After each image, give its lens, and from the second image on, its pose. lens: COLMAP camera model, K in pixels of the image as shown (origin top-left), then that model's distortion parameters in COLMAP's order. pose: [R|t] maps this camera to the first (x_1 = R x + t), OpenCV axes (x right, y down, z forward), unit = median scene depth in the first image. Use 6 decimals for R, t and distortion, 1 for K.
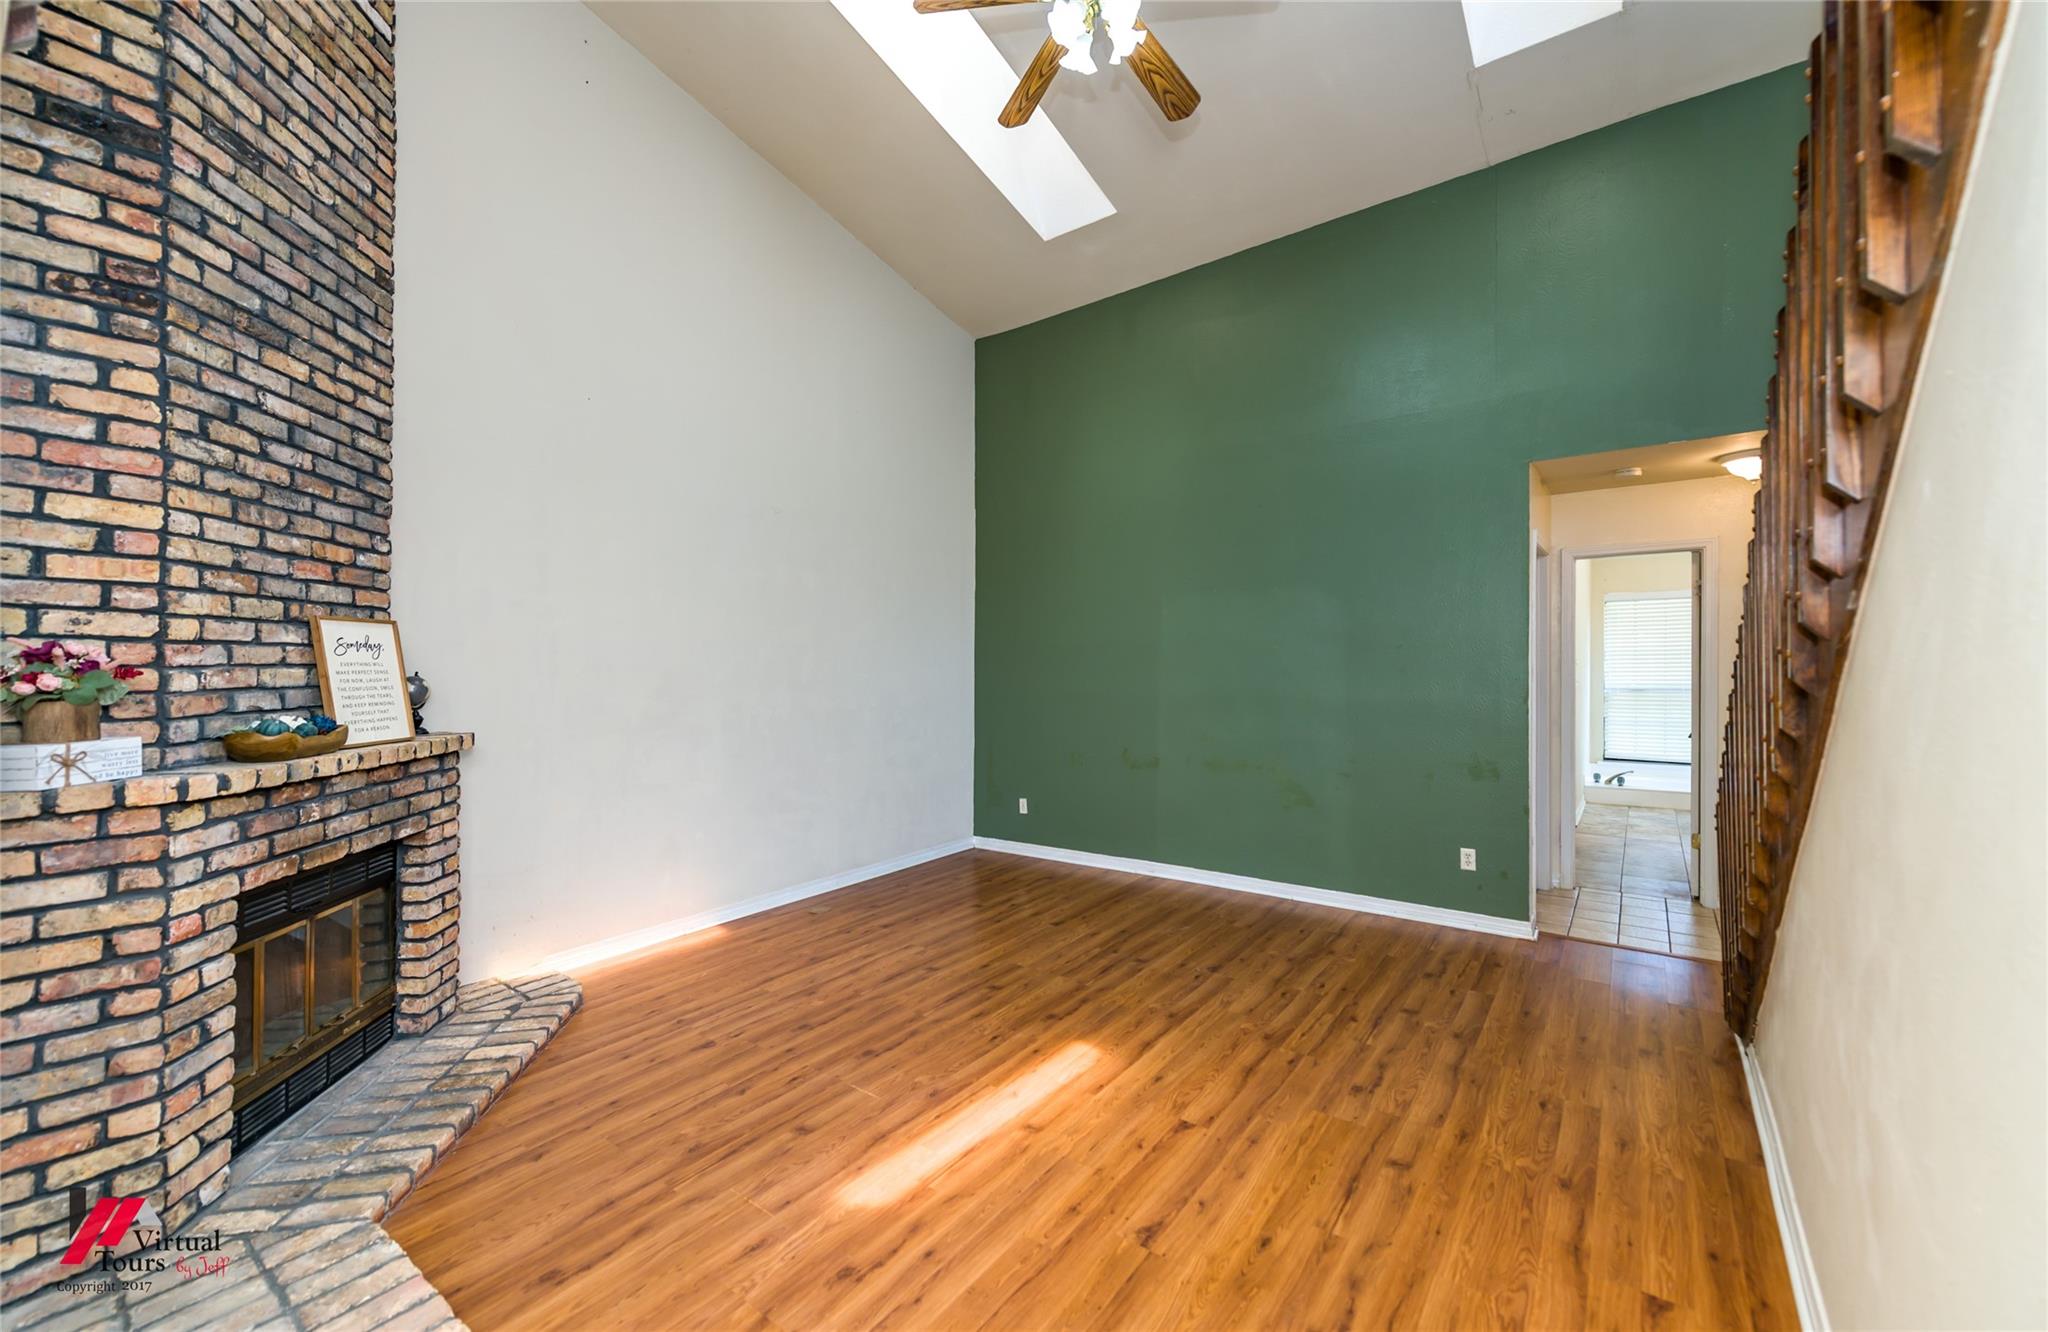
lens RADIAL K [[824.5, 0, 1024.0], [0, 824.5, 666.0], [0, 0, 1]] dist [0.002597, 0.000073]
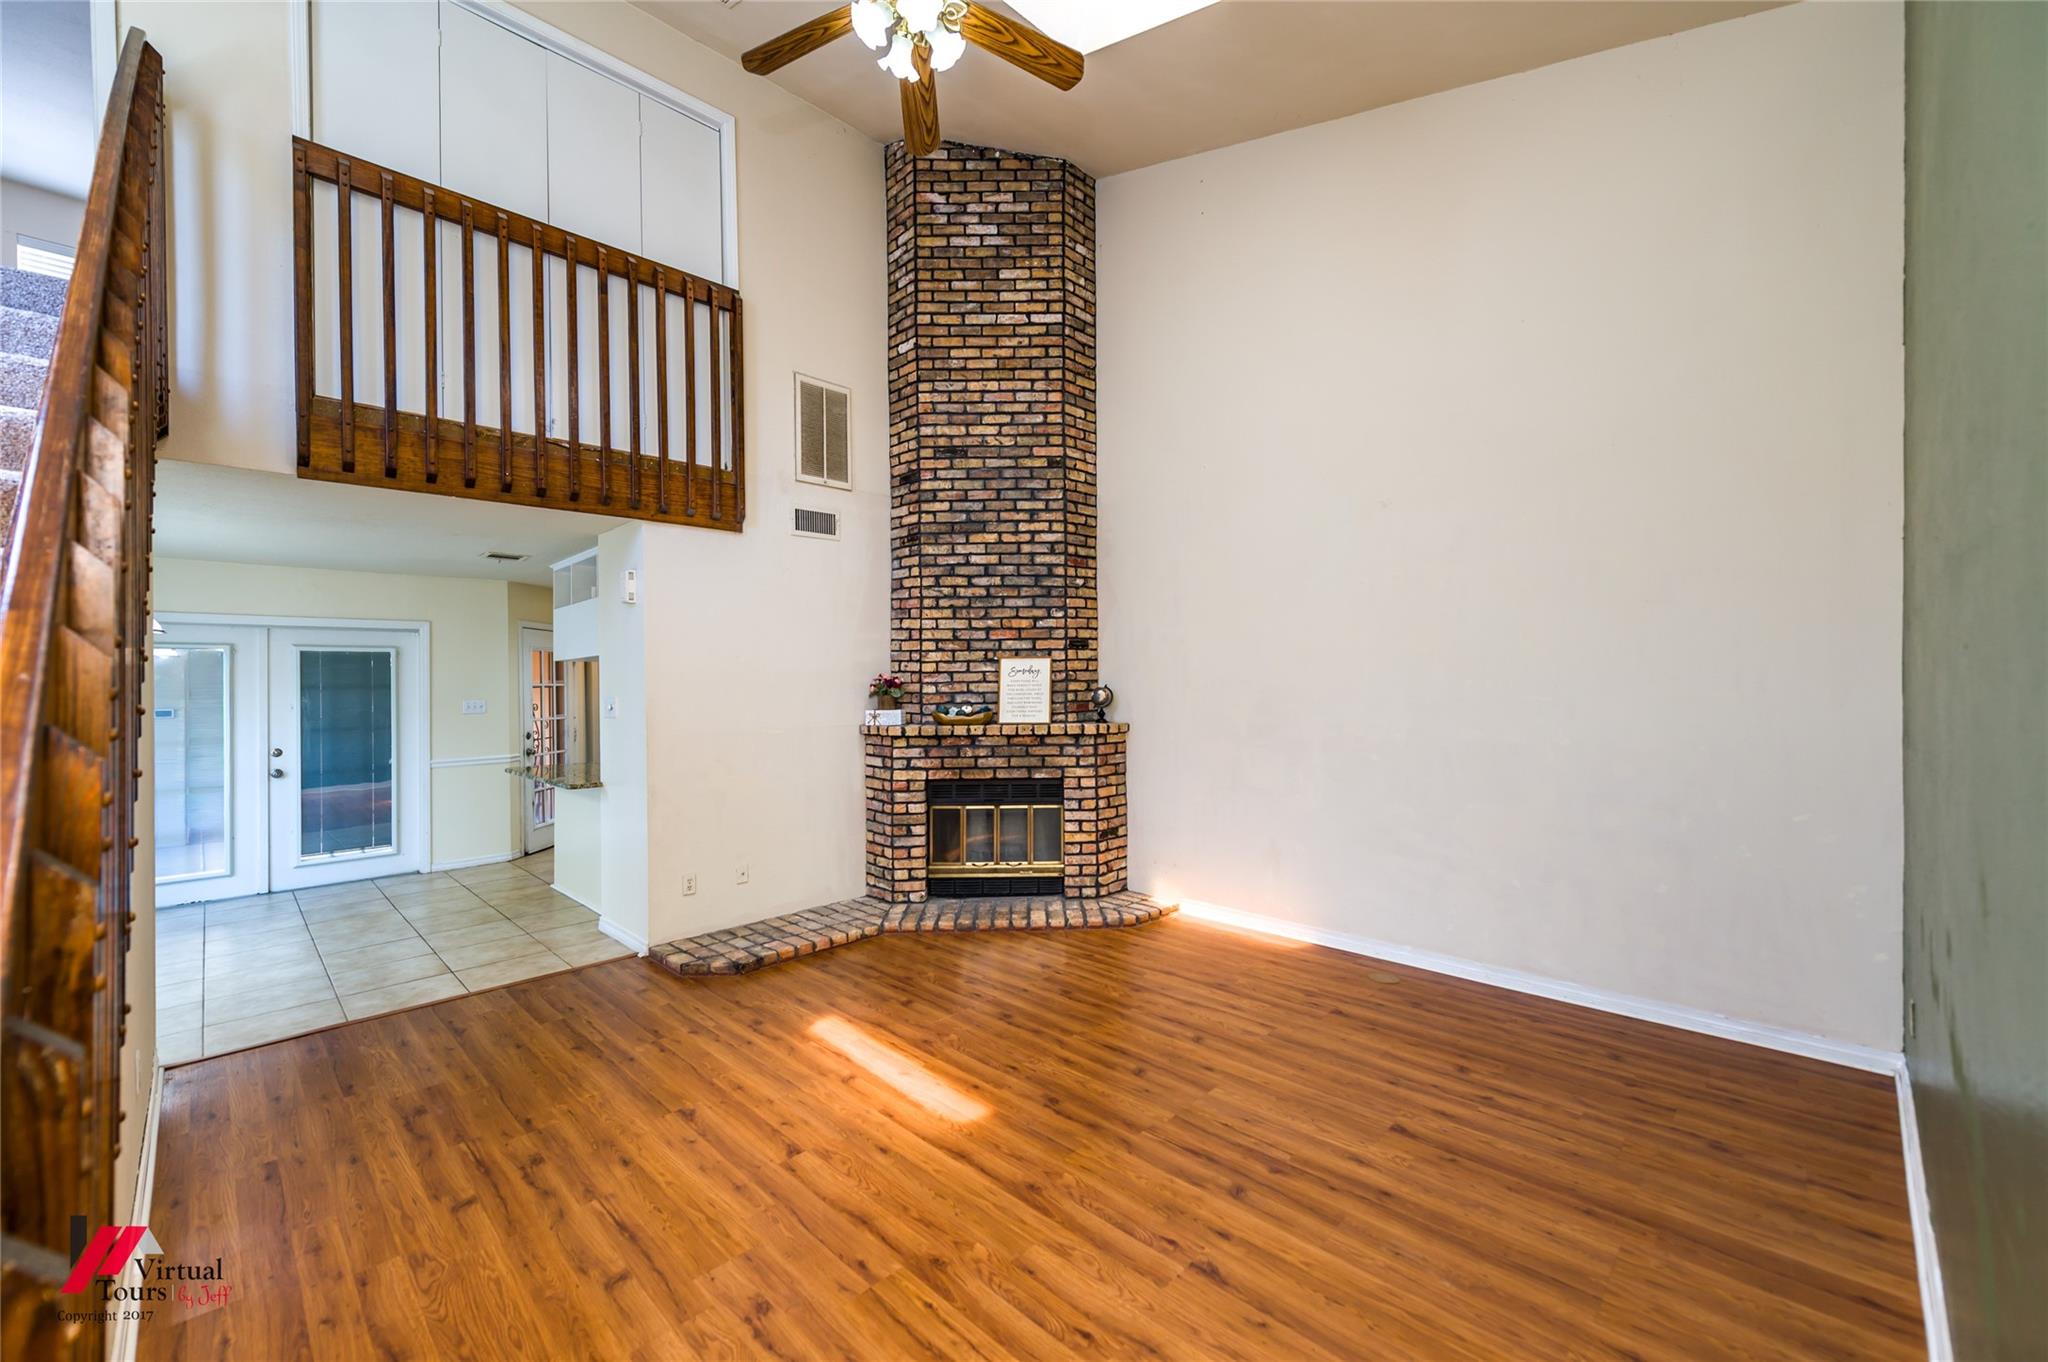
lens RADIAL K [[807.2, 0, 1031.6], [0, 807.2, 670.7], [0, 0, 1]] dist [0.014467, -0.000104]
pose [[-0.133400, 0.010296, -0.991009, 1.216606], [0.008165, 0.999924, 0.009290, -0.051225], [0.991029, -0.006852, -0.133474, 1.513885]]
